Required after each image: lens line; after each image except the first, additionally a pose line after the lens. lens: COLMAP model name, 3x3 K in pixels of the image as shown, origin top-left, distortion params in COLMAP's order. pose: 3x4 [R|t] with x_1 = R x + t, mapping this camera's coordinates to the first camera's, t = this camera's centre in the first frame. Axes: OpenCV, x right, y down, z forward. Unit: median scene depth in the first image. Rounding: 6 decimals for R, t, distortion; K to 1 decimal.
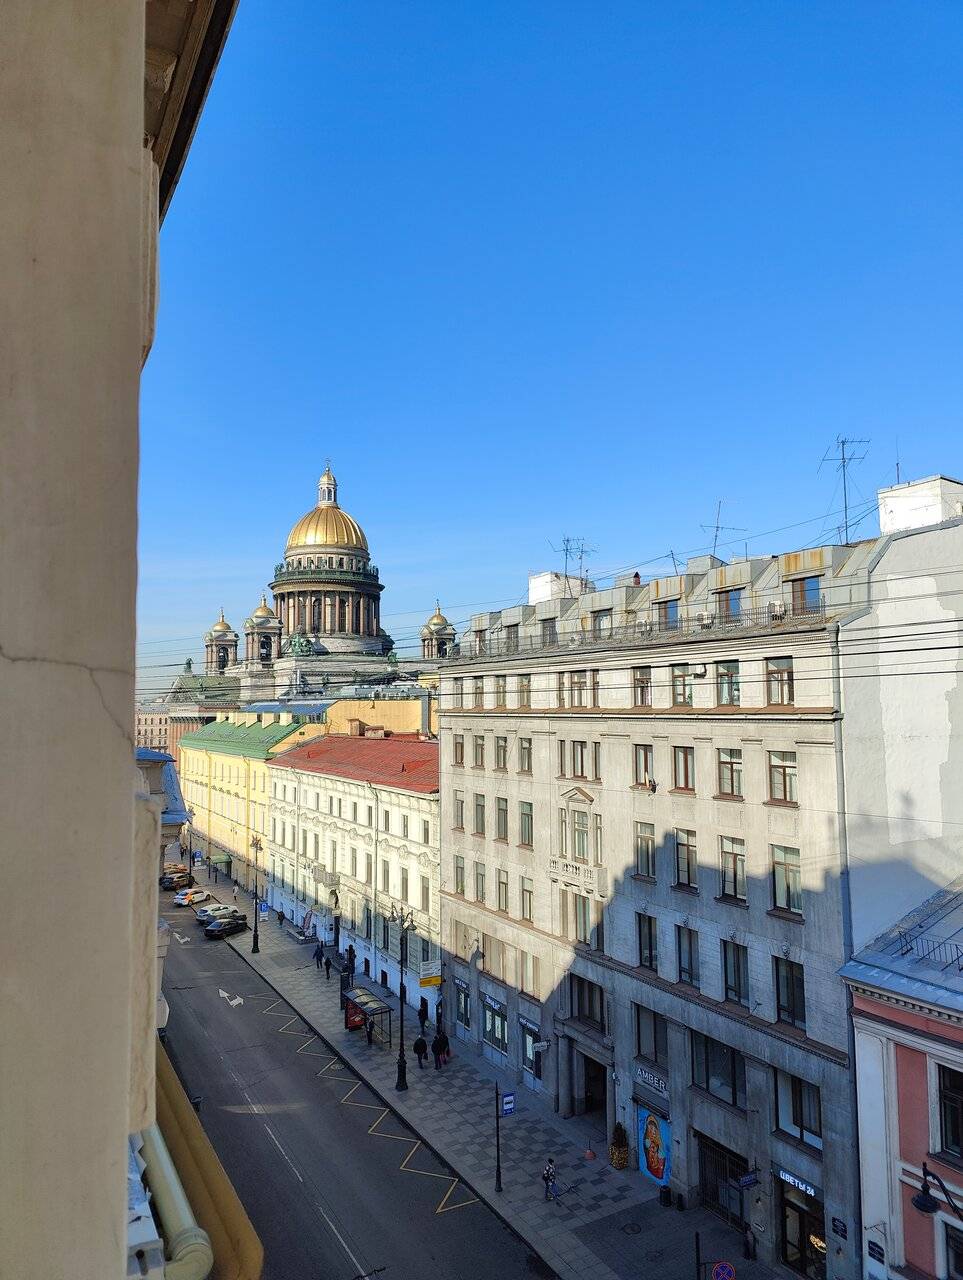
lens RADIAL K [[900.8, 0, 489.5], [0, 900.8, 635.7], [0, 0, 1]] dist [0.029574, 0.005123]
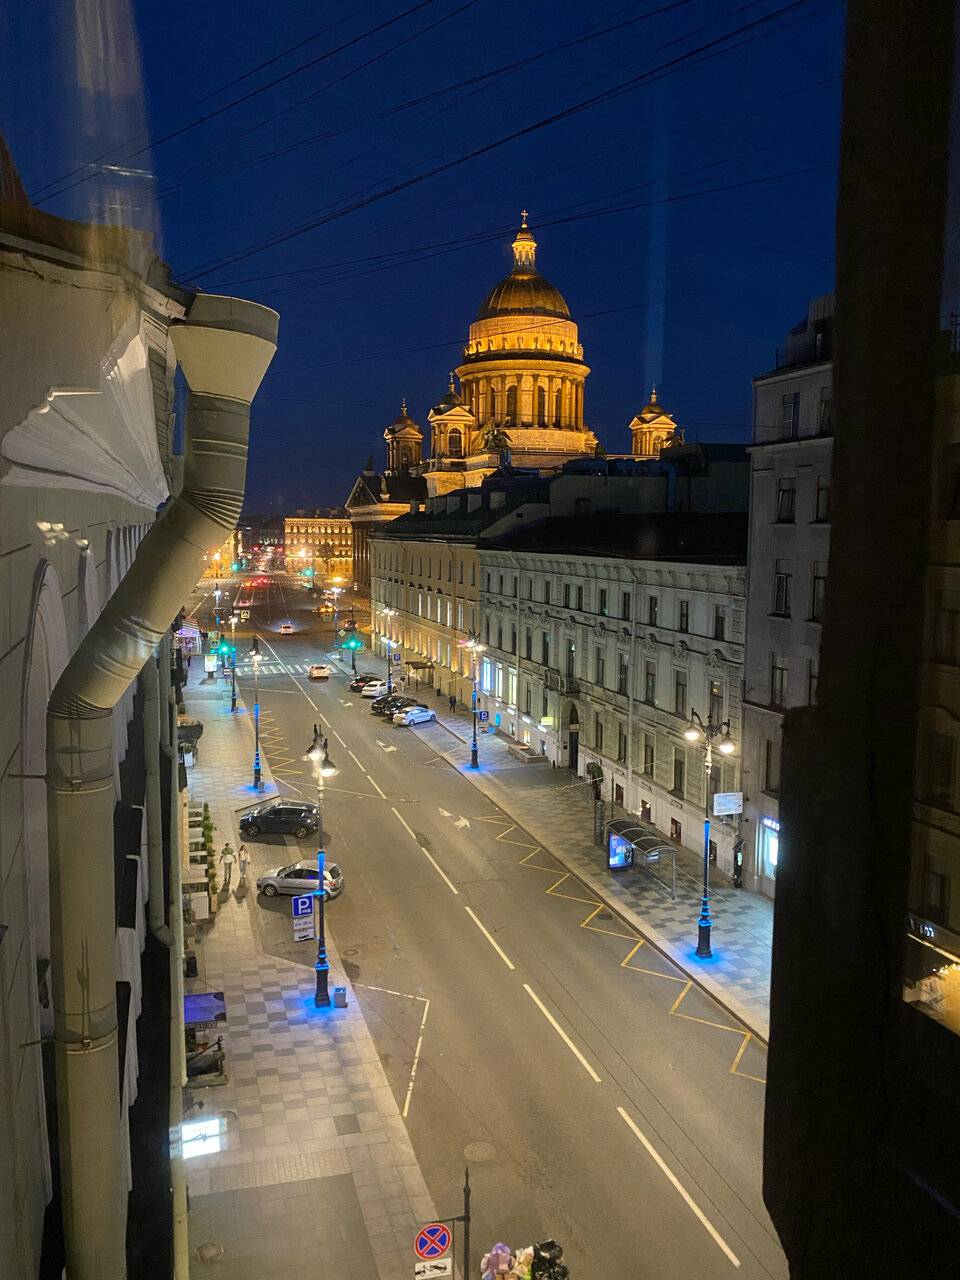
lens RADIAL K [[996.8, 0, 472.3], [0, 996.8, 628.9], [0, 0, 1]] dist [0.056388, -0.051964]
pose [[0.976789, 0.035452, -0.211248, -0.080188], [0.003363, 0.983549, 0.180613, 0.066696], [0.214176, -0.177131, 0.960600, 0.164175]]
